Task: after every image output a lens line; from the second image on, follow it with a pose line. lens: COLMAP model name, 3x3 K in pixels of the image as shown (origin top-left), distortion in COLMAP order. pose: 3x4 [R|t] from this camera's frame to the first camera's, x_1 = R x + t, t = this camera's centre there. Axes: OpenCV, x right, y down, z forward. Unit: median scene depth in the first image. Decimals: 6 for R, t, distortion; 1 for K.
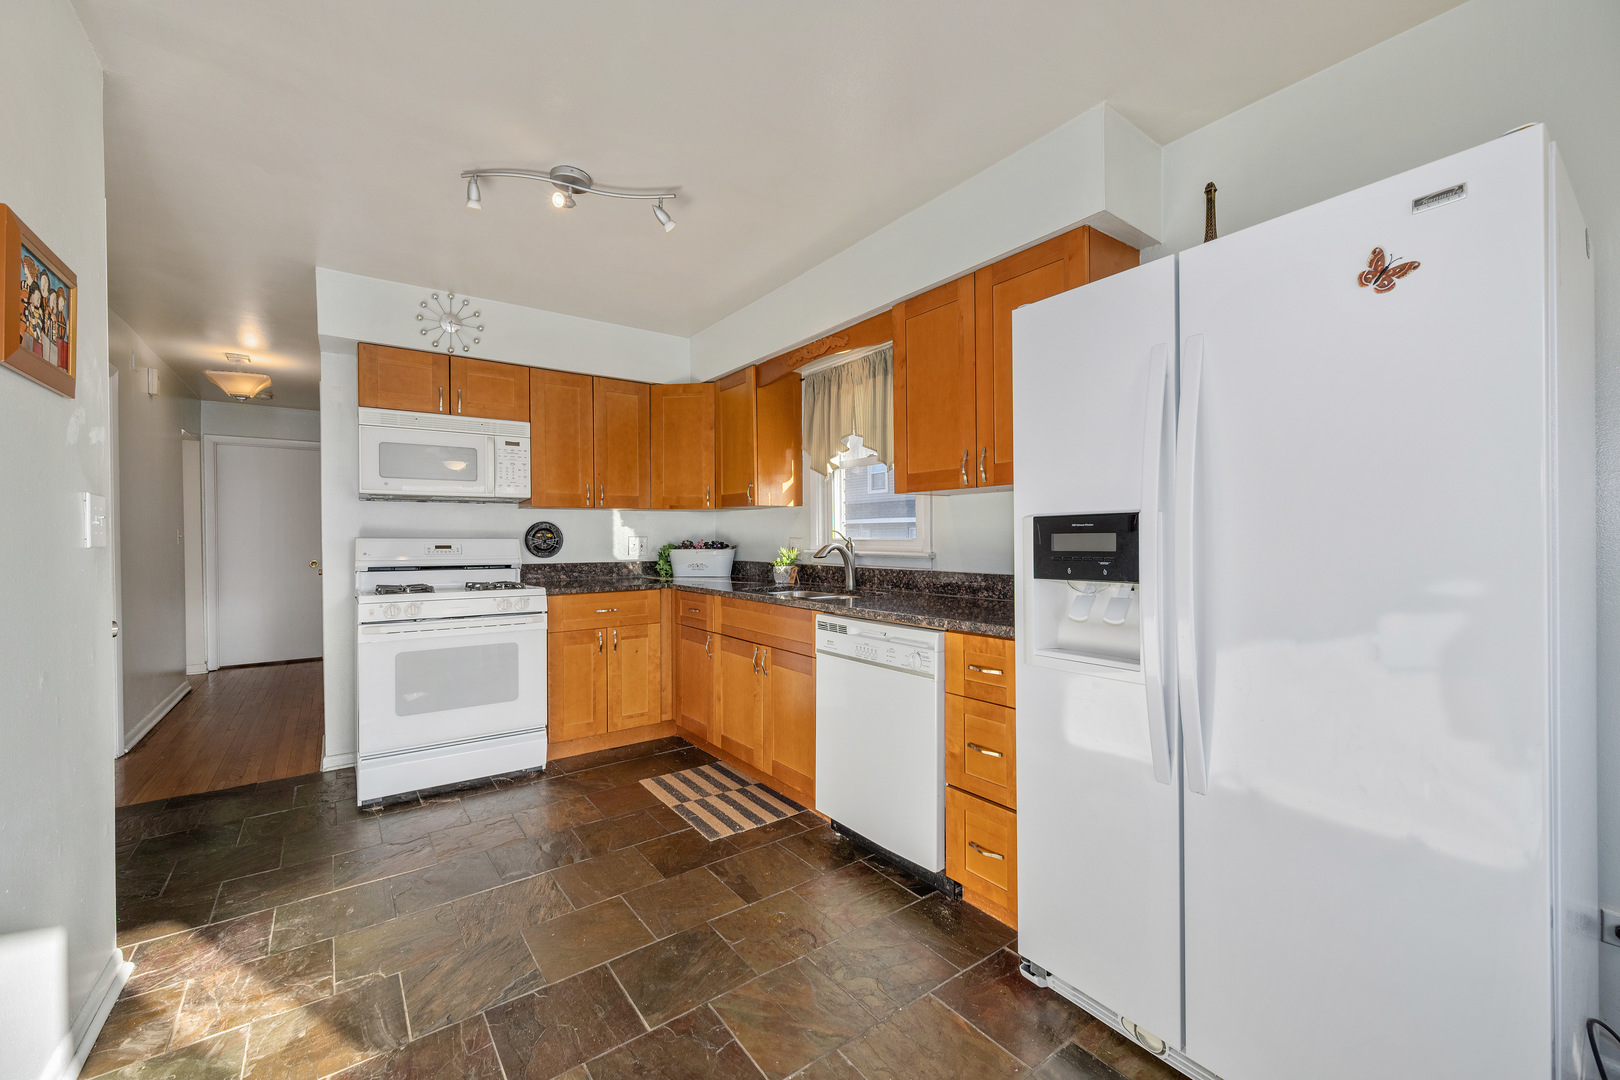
lens RADIAL K [[637.9, 0, 809.3], [0, 637.9, 538.3], [0, 0, 1]] dist [-0.000098, -0.000002]
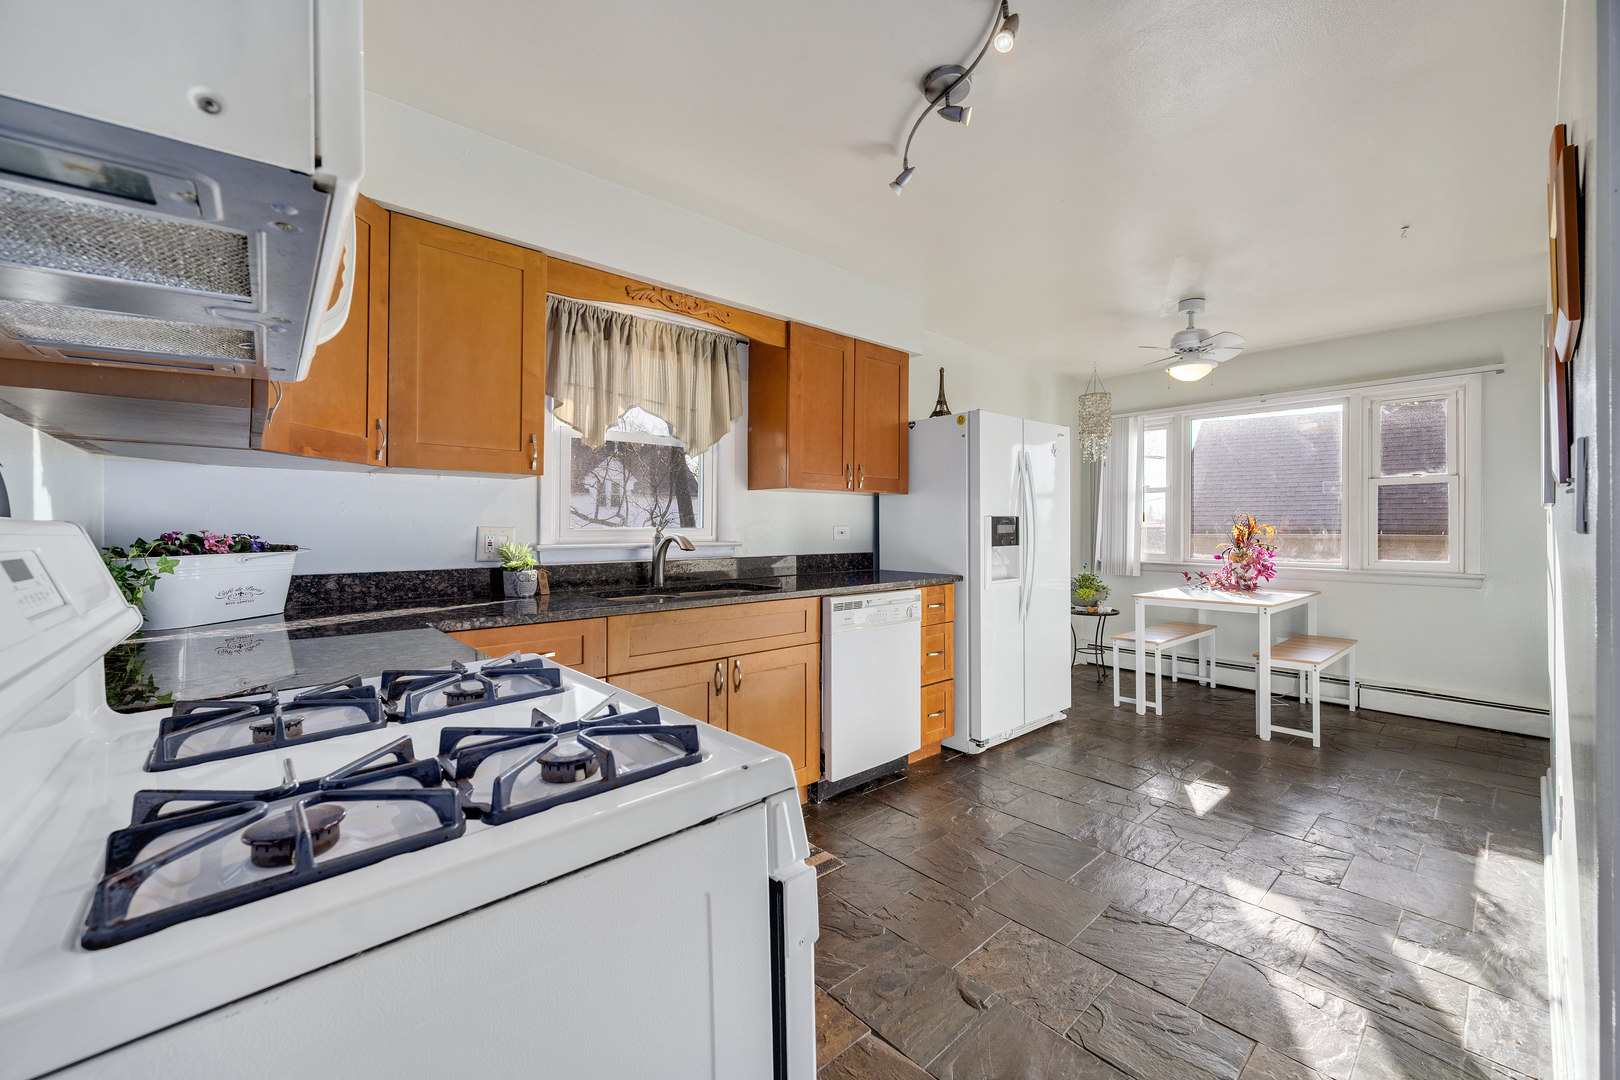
lens RADIAL K [[637.9, 0, 810.1], [0, 637.9, 532.6], [0, 0, 1]] dist [-0.000098, -0.000002]
pose [[-0.077780, 0.007792, 0.996940, -1.651983], [0.010494, 0.999920, -0.006996, 0.026069], [-0.996915, 0.009918, -0.077856, 1.760178]]
